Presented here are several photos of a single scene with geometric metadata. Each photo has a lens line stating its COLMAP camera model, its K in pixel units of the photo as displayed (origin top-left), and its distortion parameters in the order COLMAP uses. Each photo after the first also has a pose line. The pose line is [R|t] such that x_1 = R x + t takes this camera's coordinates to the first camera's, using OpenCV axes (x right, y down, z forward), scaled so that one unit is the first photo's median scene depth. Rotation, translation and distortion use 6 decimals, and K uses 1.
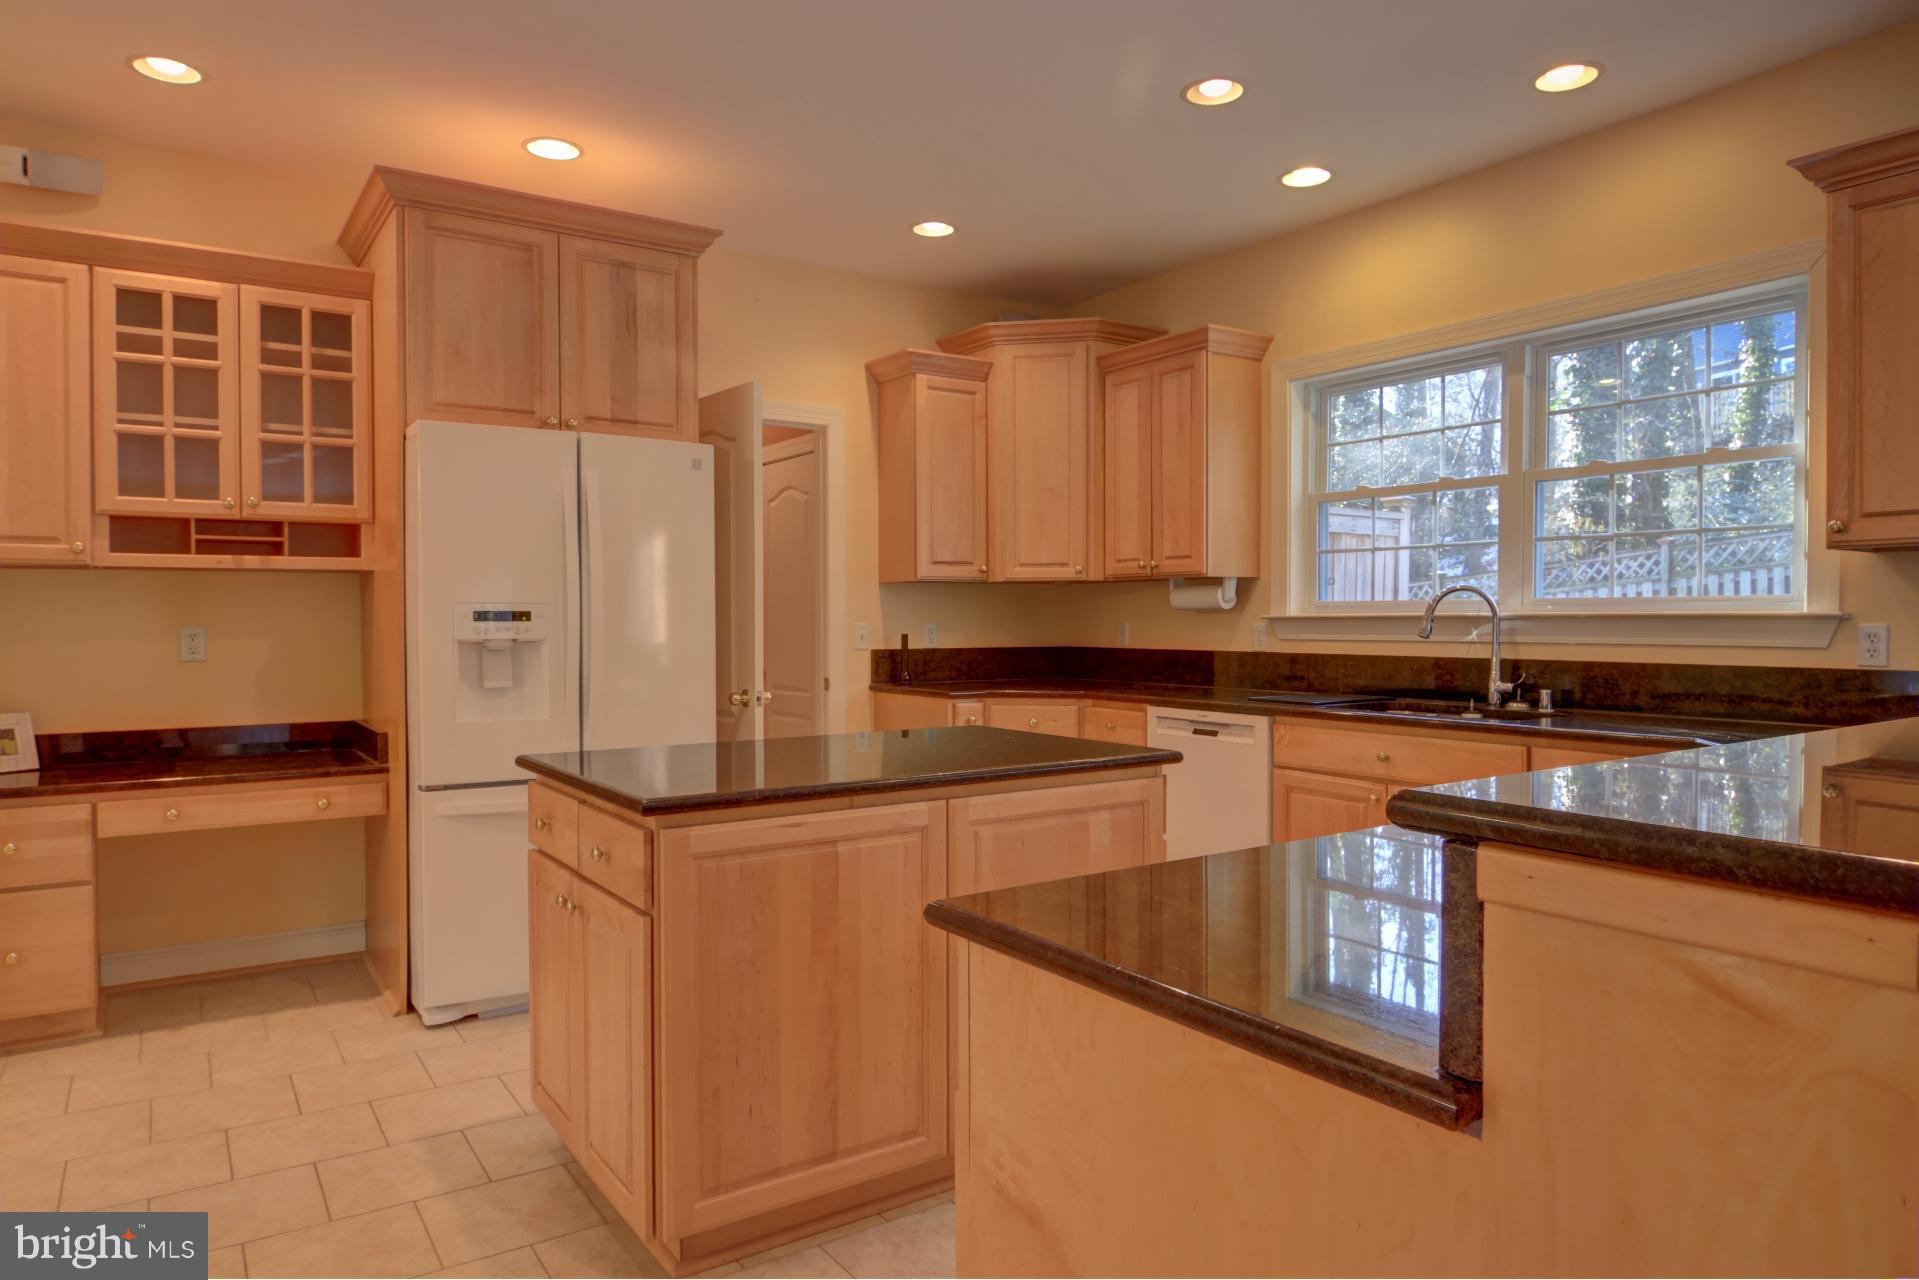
lens RADIAL K [[1180.4, 0, 959.5], [0, 1180.4, 640.0], [0, 0, 1]] dist [-0.005201, -0.001818]
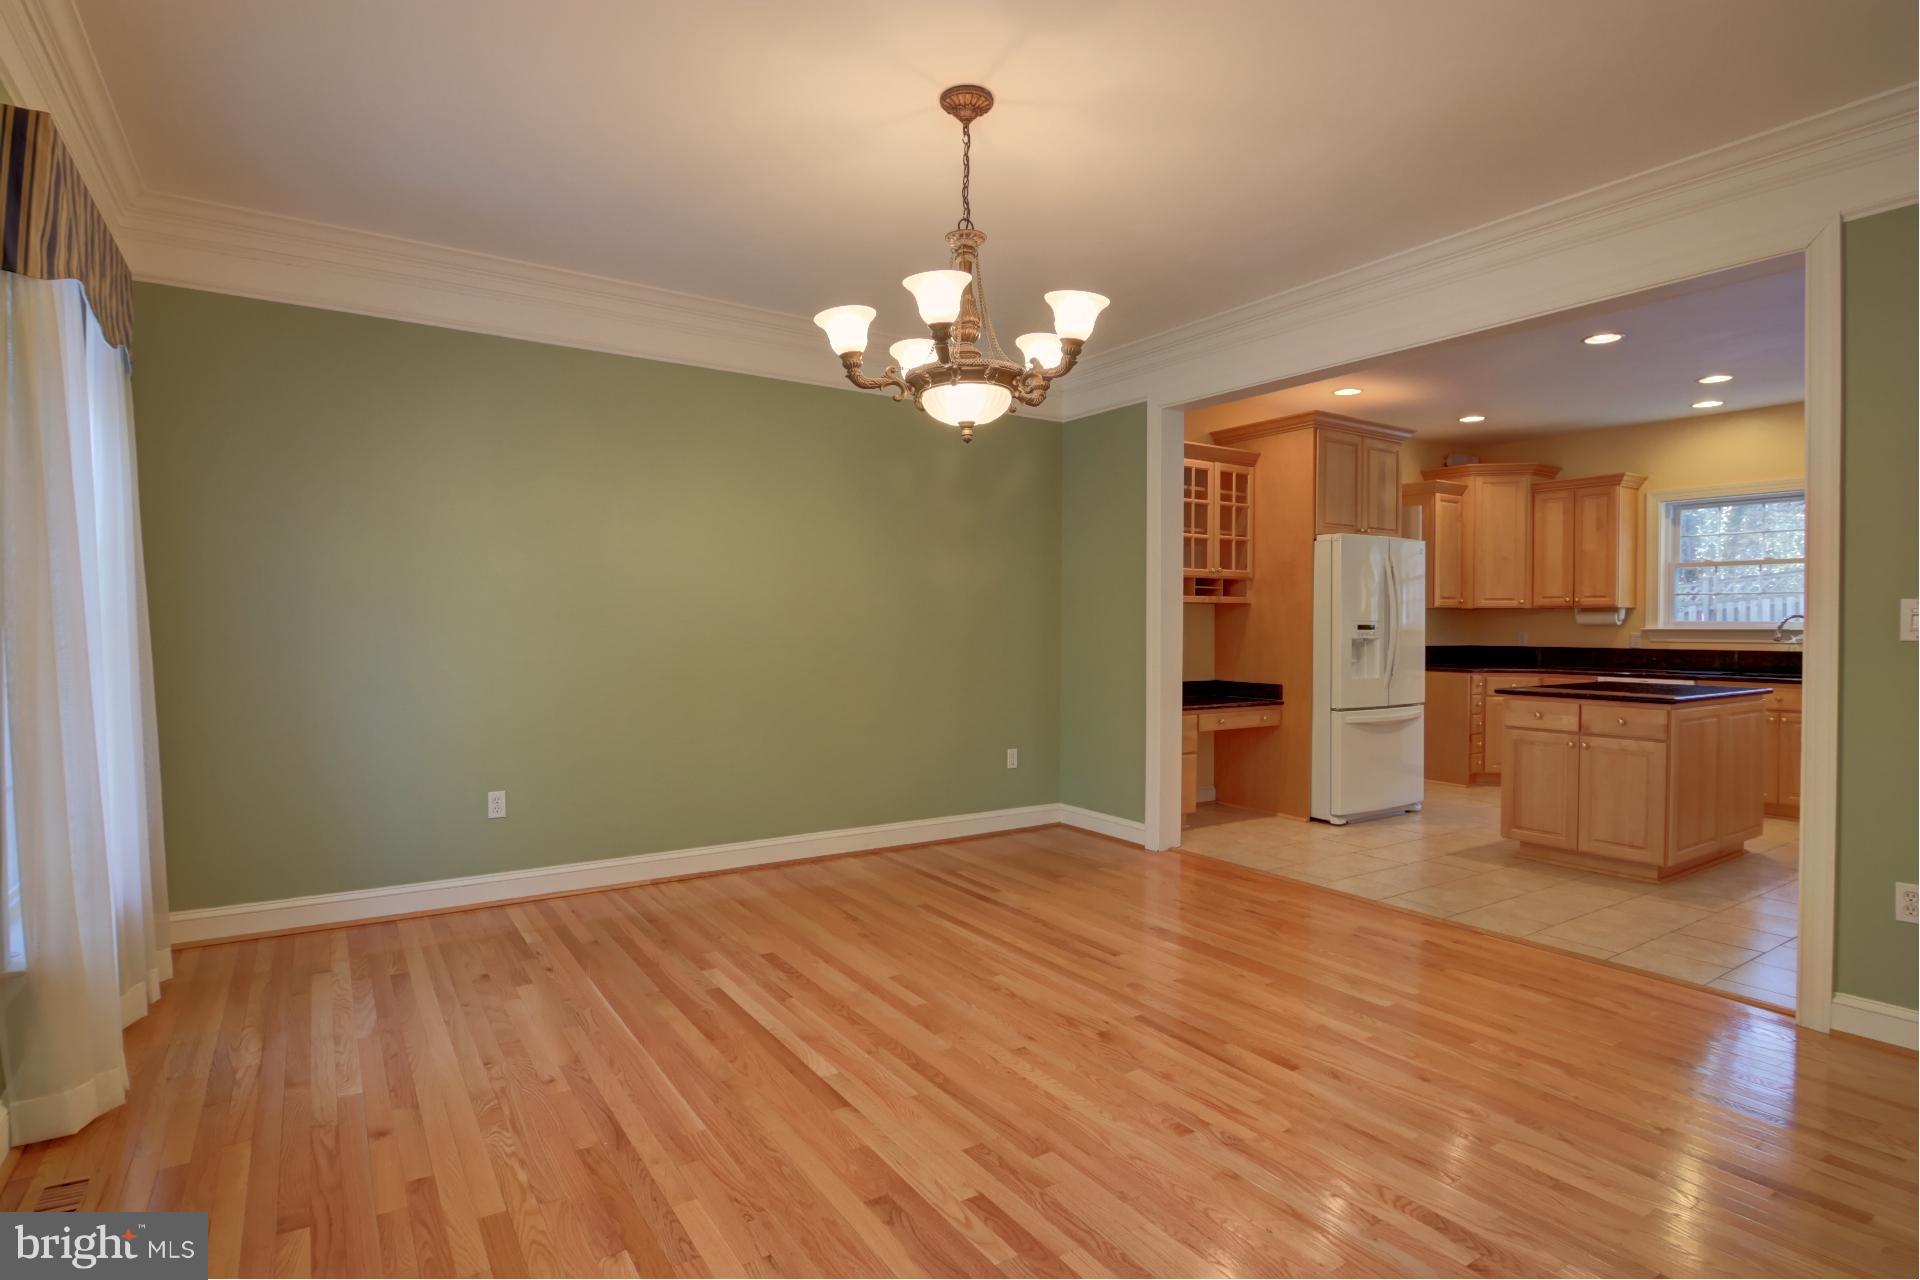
lens RADIAL K [[973.5, 0, 960.0], [0, 973.5, 640.0], [0, 0, 1]] dist [-0.001356, -0.014357]
pose [[0.999963, 0.006599, -0.005467, -0.844803], [-0.006613, 0.999975, -0.002522, 0.008495], [0.005450, 0.002559, 0.999982, -0.547398]]
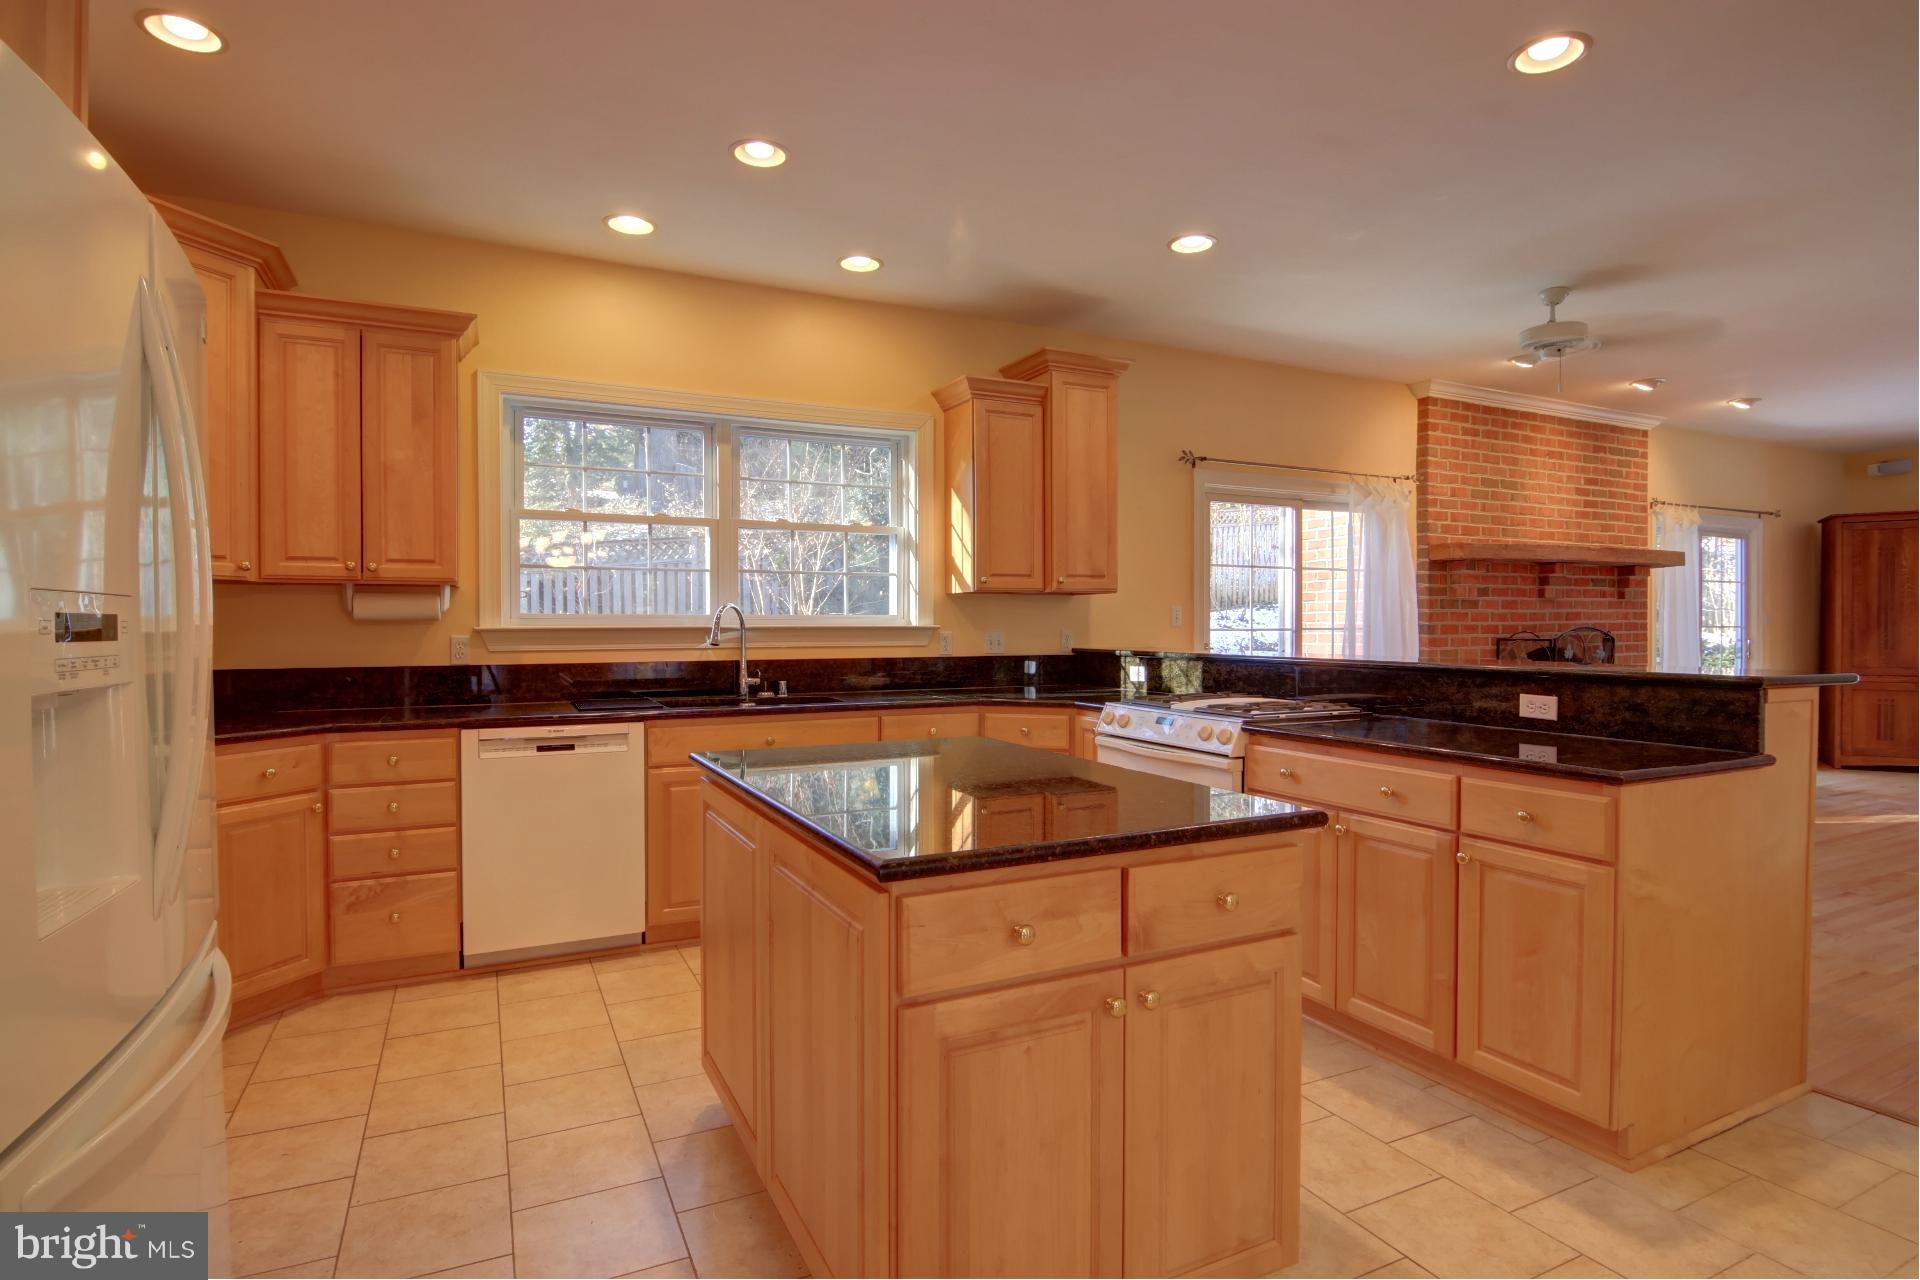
lens RADIAL K [[973.5, 0, 960.0], [0, 973.5, 640.0], [0, 0, 1]] dist [-0.001356, -0.014357]
pose [[0.140089, -0.012447, 0.990061, -0.506341], [0.020699, 0.999739, 0.009640, -0.010479], [-0.989923, 0.019143, 0.140310, 0.525693]]
